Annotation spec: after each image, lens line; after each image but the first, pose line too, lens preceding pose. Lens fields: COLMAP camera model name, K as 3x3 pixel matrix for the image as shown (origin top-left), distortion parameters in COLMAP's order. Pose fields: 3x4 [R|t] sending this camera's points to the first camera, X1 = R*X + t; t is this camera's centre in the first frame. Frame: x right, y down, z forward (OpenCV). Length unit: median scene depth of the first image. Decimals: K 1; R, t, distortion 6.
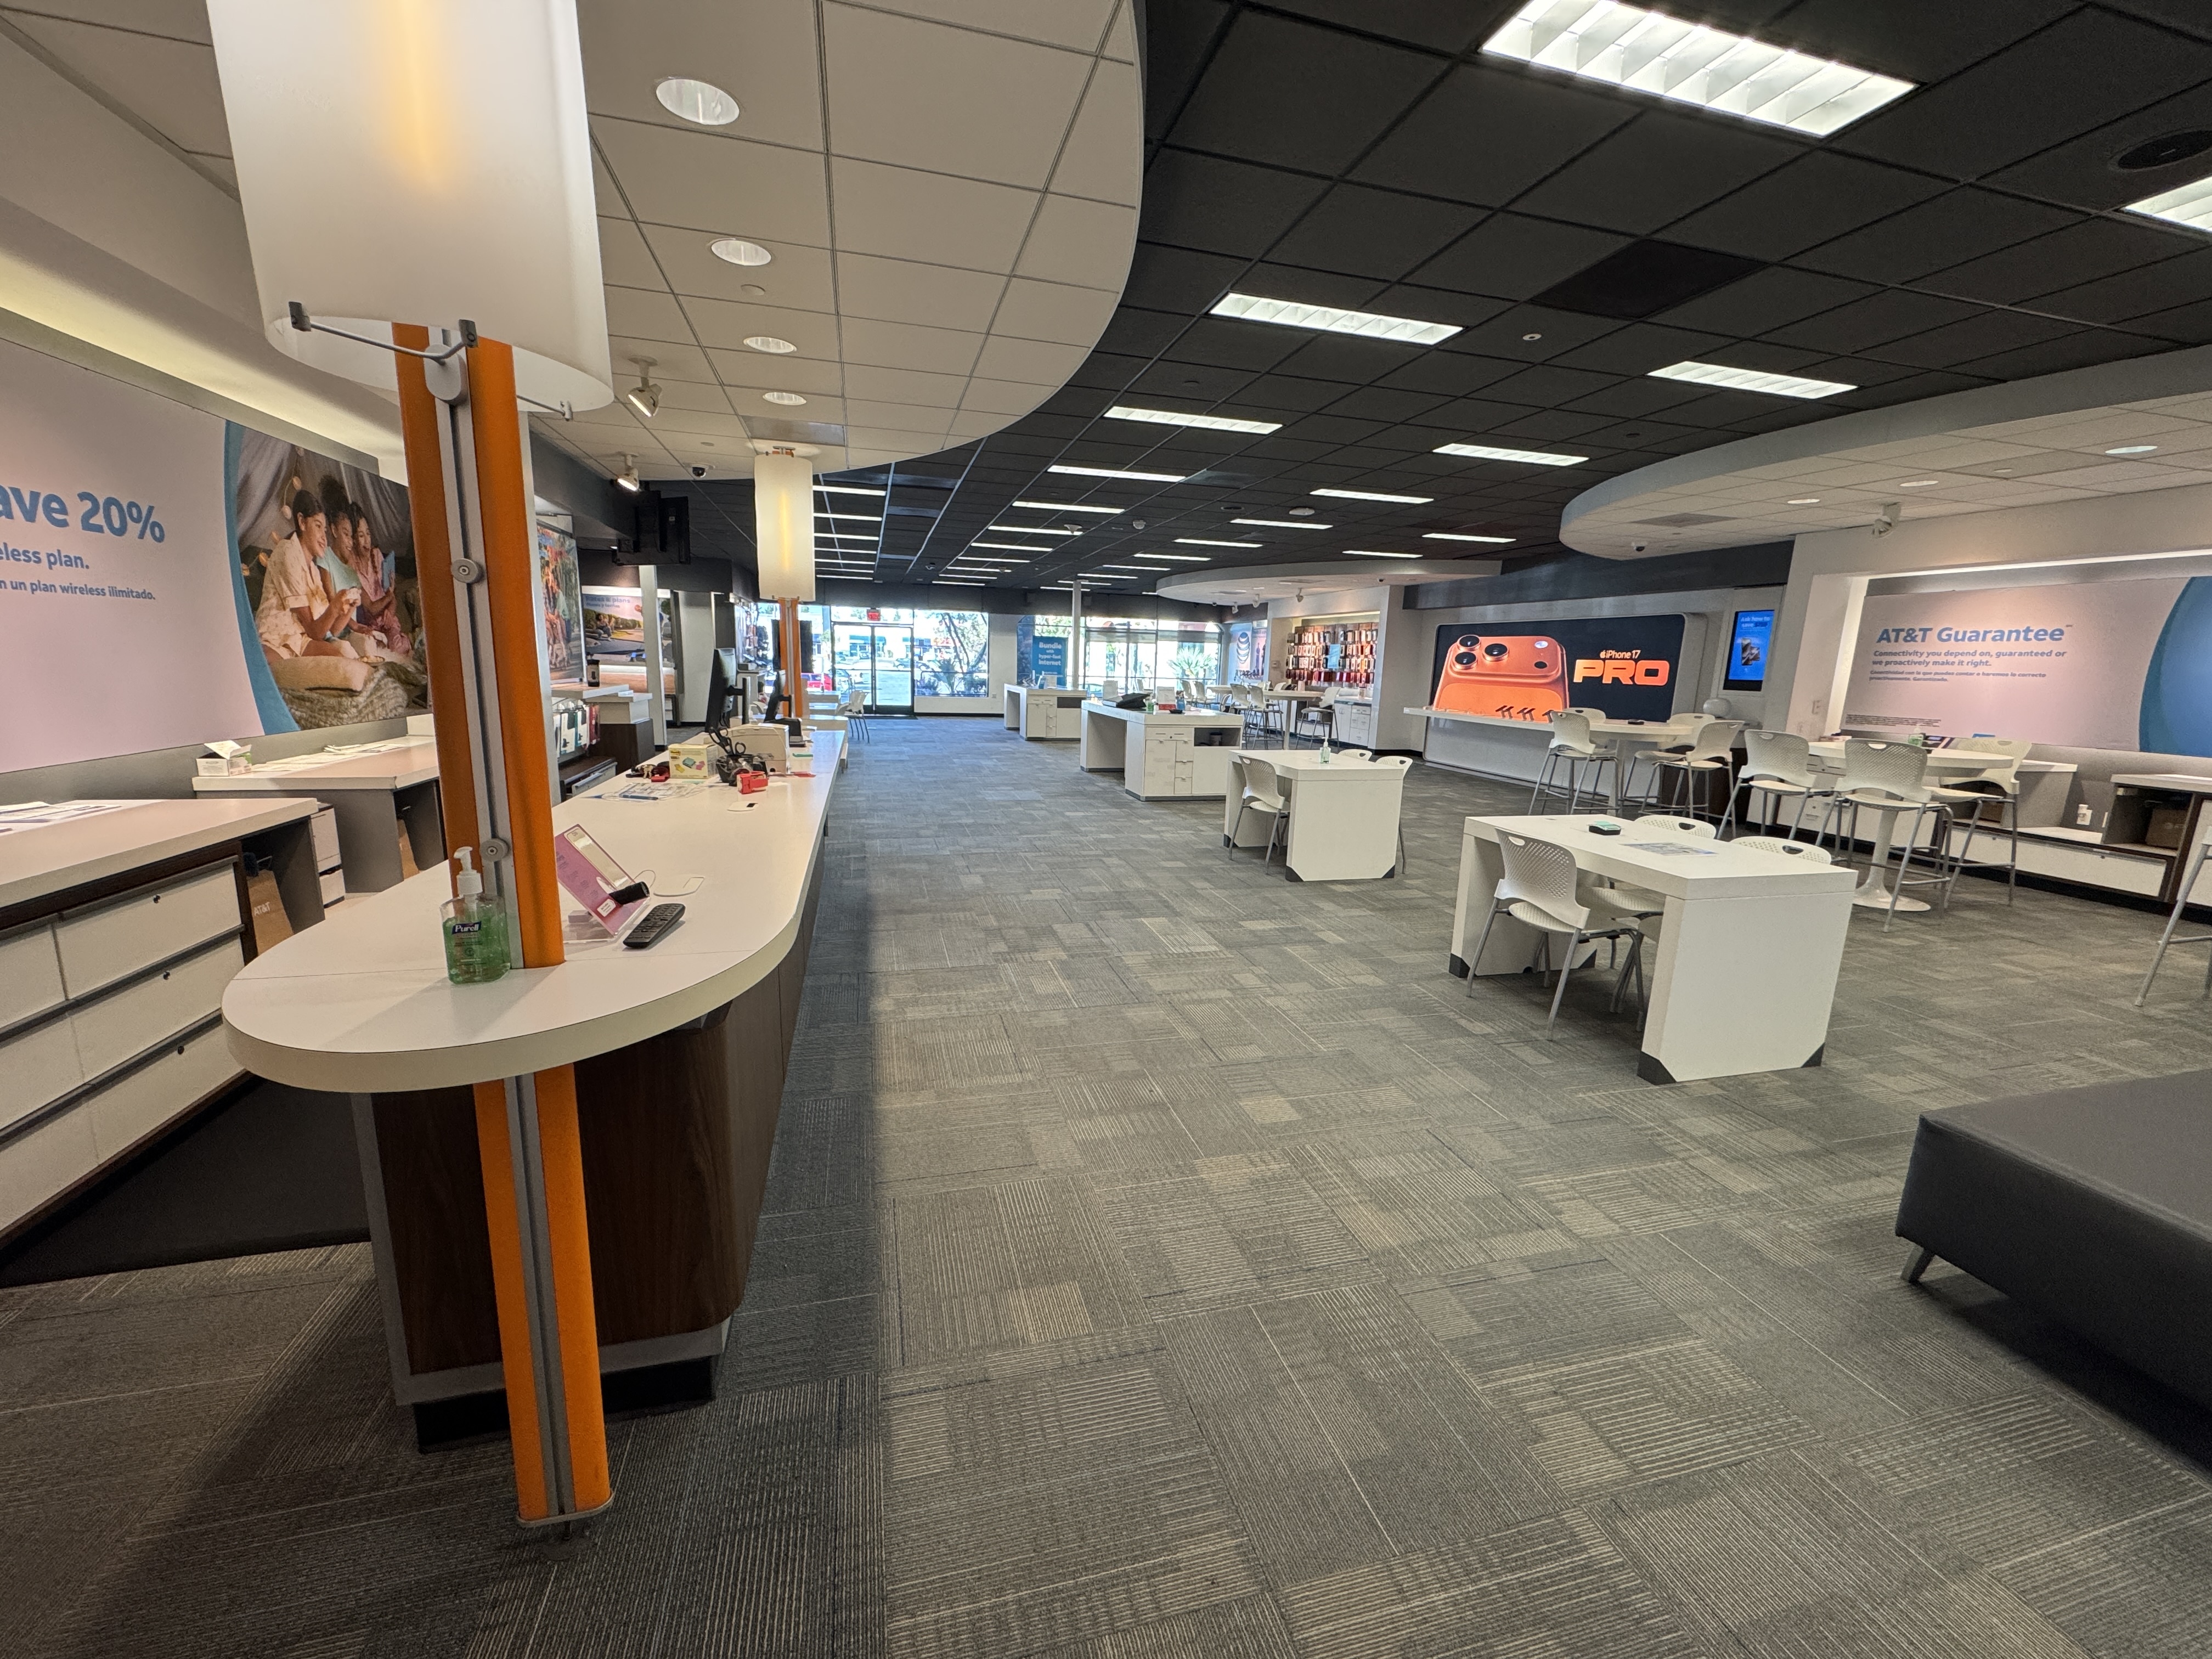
lens RADIAL K [[875.3, 0, 1094.9], [0, 875.3, 841.2], [0, 0, 1]] dist [-0.002716, 0.000298]
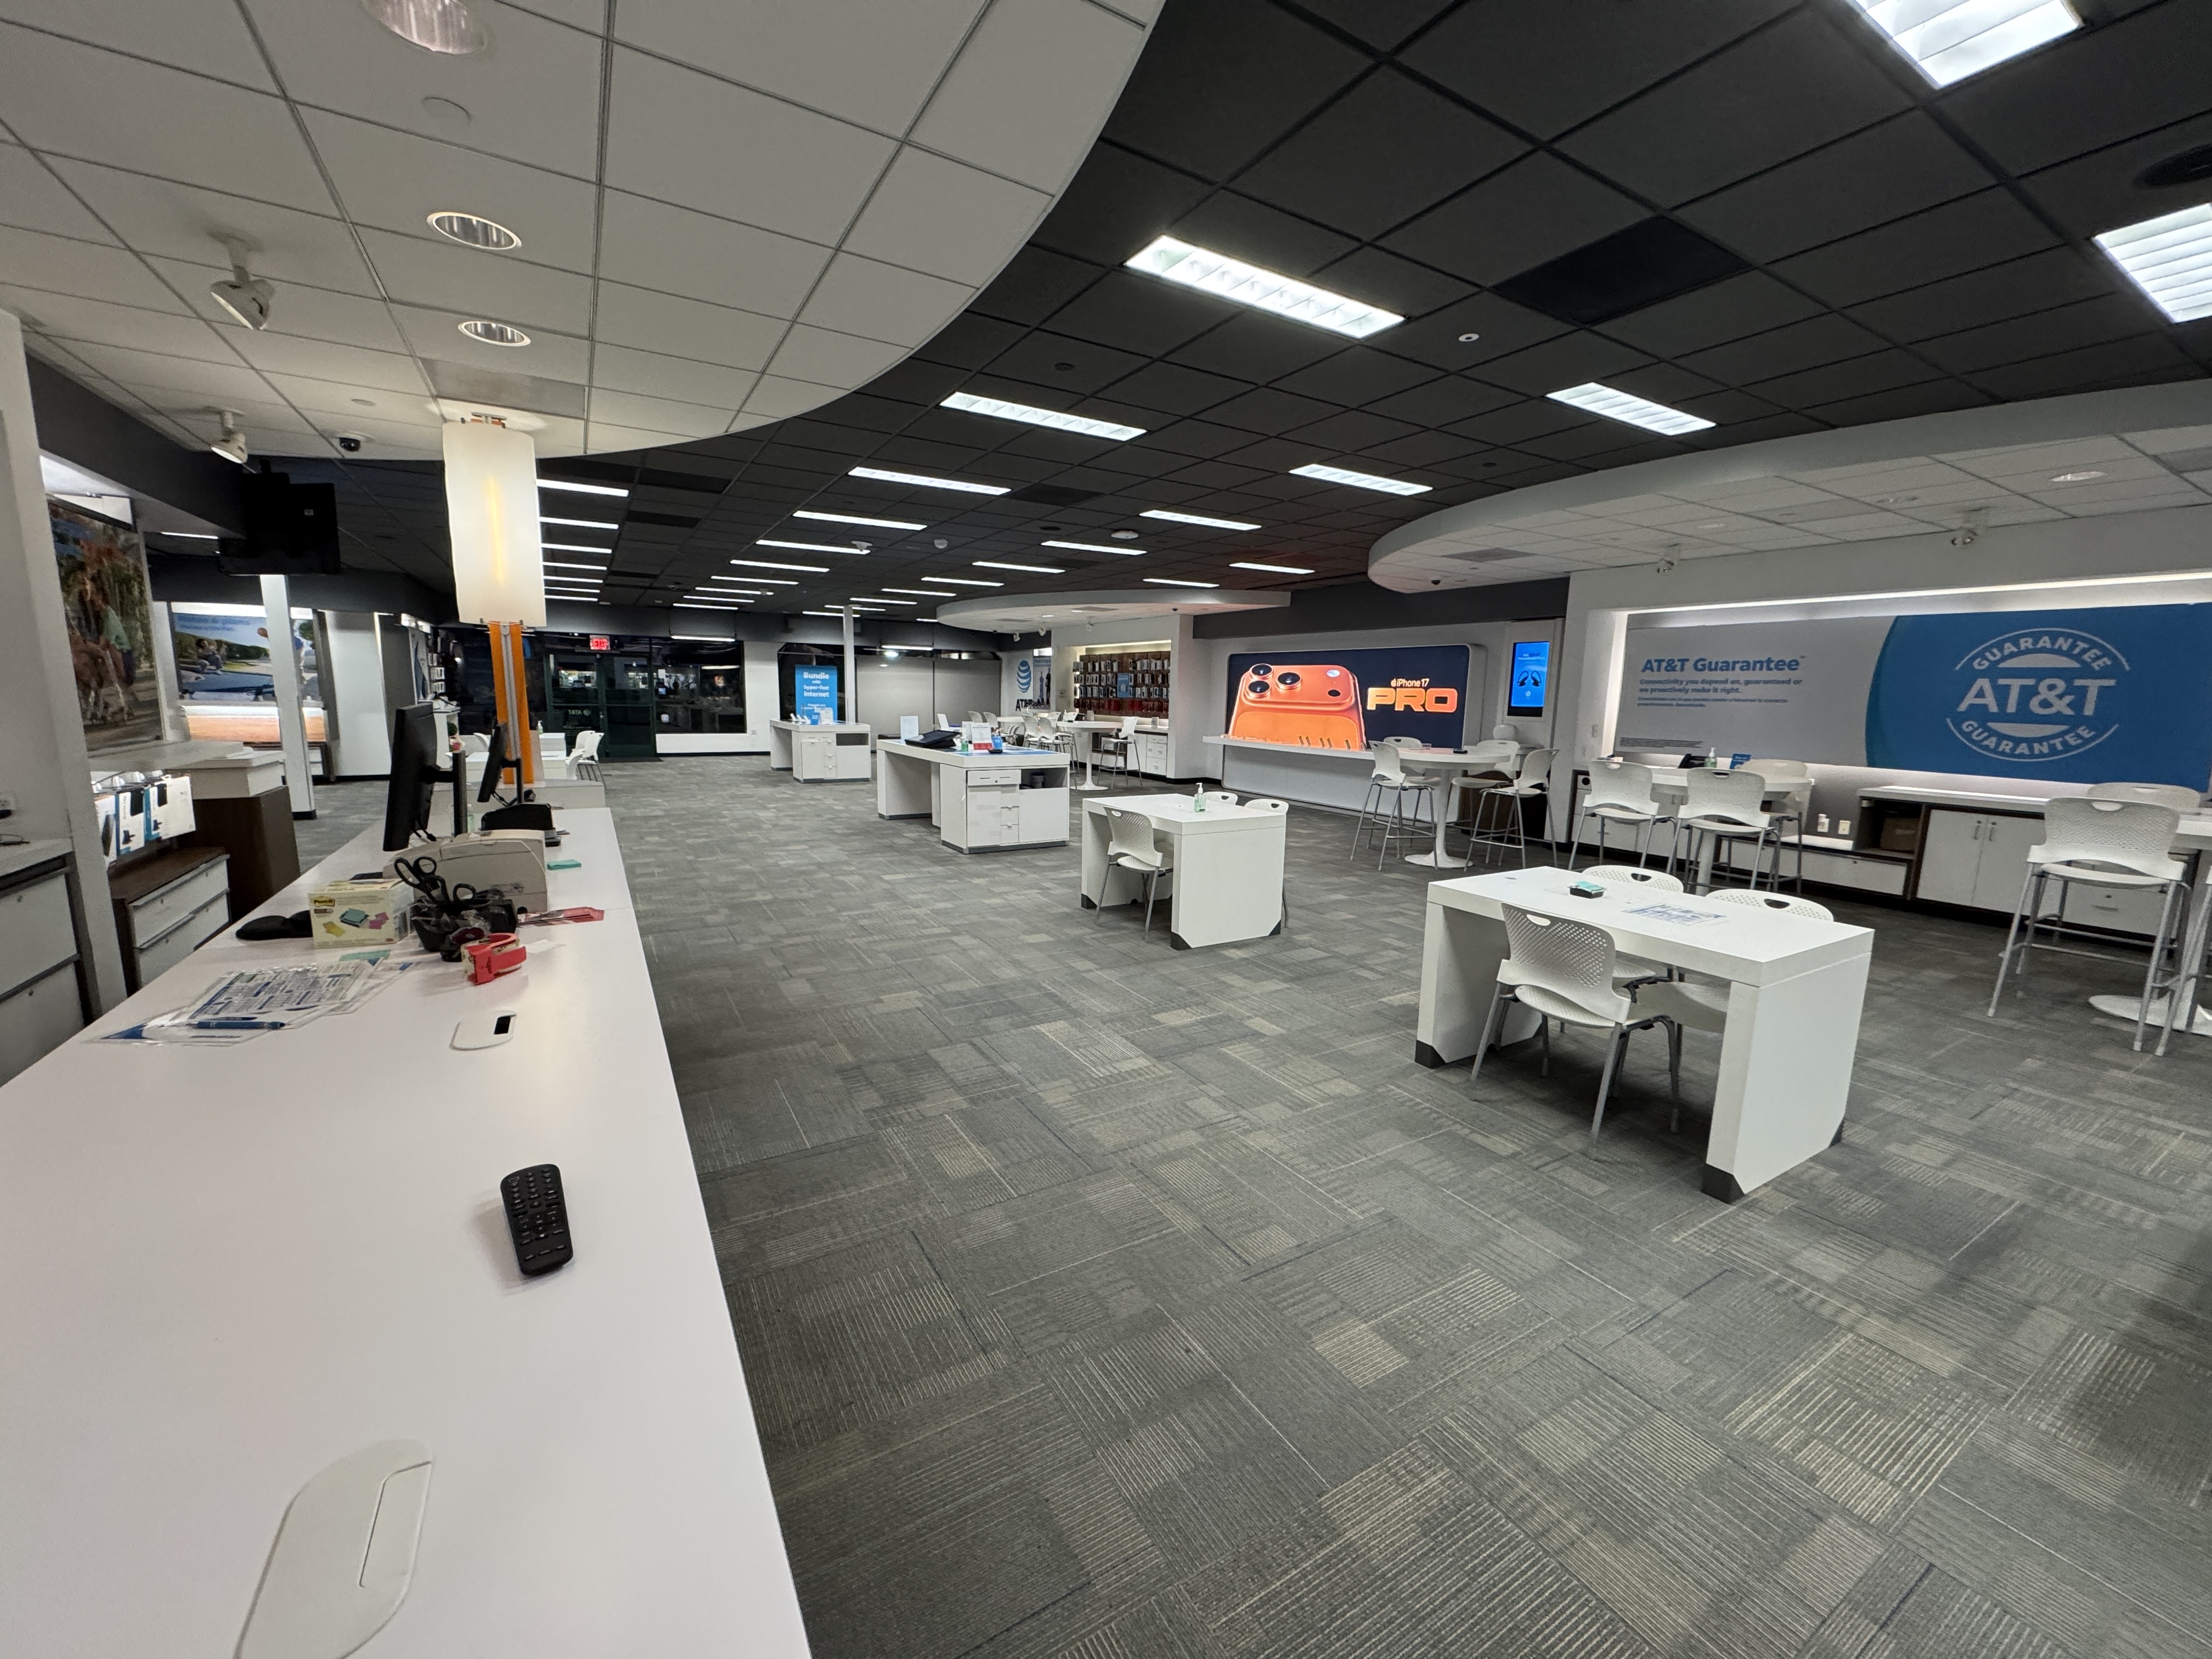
lens RADIAL K [[875.3, 0, 1097.3], [0, 875.3, 837.1], [0, 0, 1]] dist [-0.002716, 0.000298]
pose [[0.961585, -0.056004, 0.268735, -0.085294], [0.064858, 0.997602, -0.024174, -0.052245], [-0.266737, 0.040675, 0.962911, 0.184092]]
